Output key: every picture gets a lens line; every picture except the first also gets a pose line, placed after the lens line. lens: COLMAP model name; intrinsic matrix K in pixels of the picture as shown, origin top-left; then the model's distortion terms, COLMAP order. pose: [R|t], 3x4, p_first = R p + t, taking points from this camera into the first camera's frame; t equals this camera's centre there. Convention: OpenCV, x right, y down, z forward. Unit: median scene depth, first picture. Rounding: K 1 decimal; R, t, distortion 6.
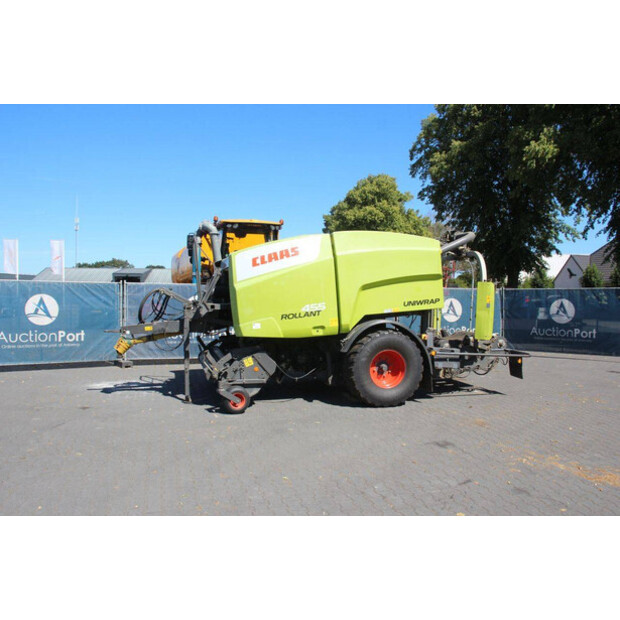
lens RADIAL K [[507.5, 0, 310.0], [0, 507.5, 310.0], [0, 0, 1]] dist [-0.141159, 0.113234]
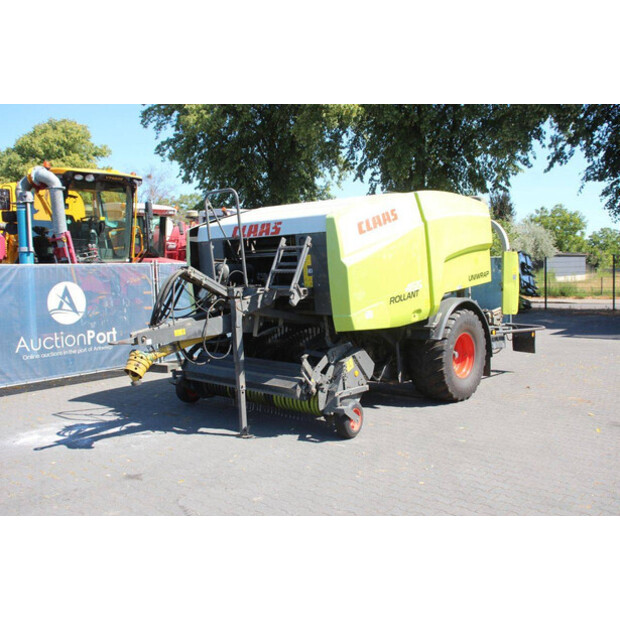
lens RADIAL K [[610.1, 0, 296.9], [0, 610.1, 310.6], [0, 0, 1]] dist [-0.052516, 0.019108]
pose [[0.850500, -0.064521, 0.522003, -0.594762], [0.048717, 0.997845, 0.043962, -0.016848], [-0.523715, -0.011959, 0.851810, 0.264330]]
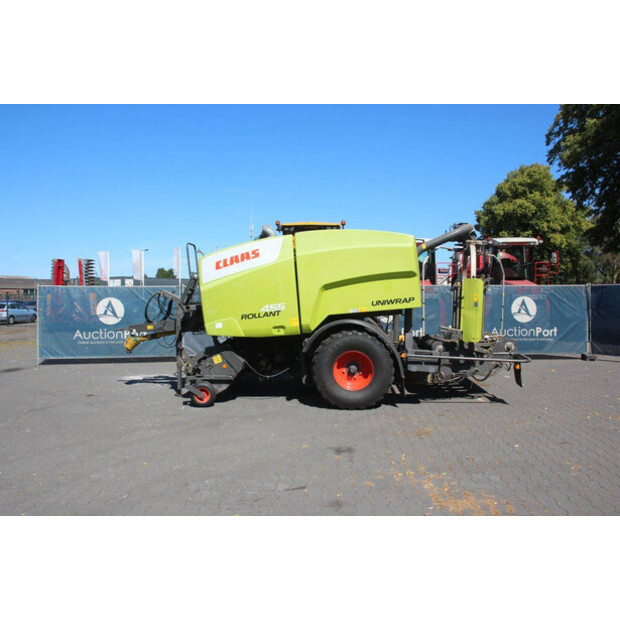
lens RADIAL K [[507.5, 0, 310.0], [0, 507.5, 310.0], [0, 0, 1]] dist [-0.141159, 0.113234]
pose [[0.948133, -0.005478, -0.317827, 0.371086], [0.005101, 0.999985, -0.002019, 0.001872], [0.317833, 0.000293, 0.948147, 0.050542]]
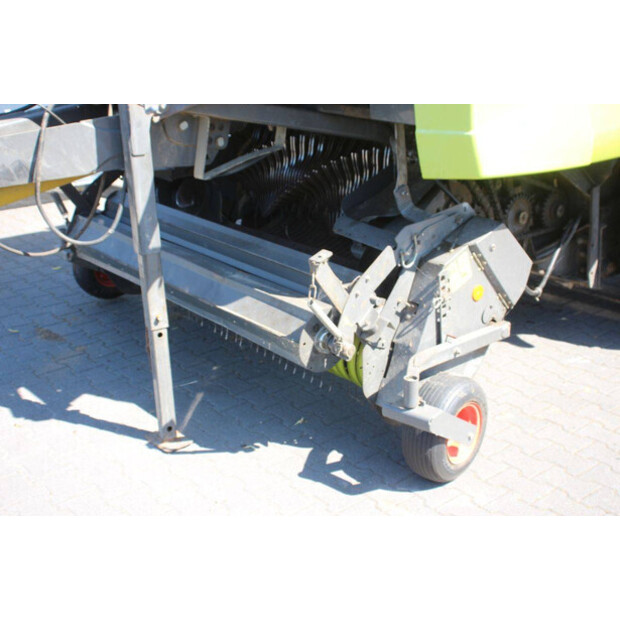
lens RADIAL K [[796.2, 0, 310.0], [0, 796.2, 310.0], [0, 0, 1]] dist [-0.017951, 0.320210]
pose [[0.910900, -0.165572, 0.377952, -0.320031], [0.036147, 0.944461, 0.326629, -0.012445], [-0.411042, -0.283864, 0.866294, 0.623924]]
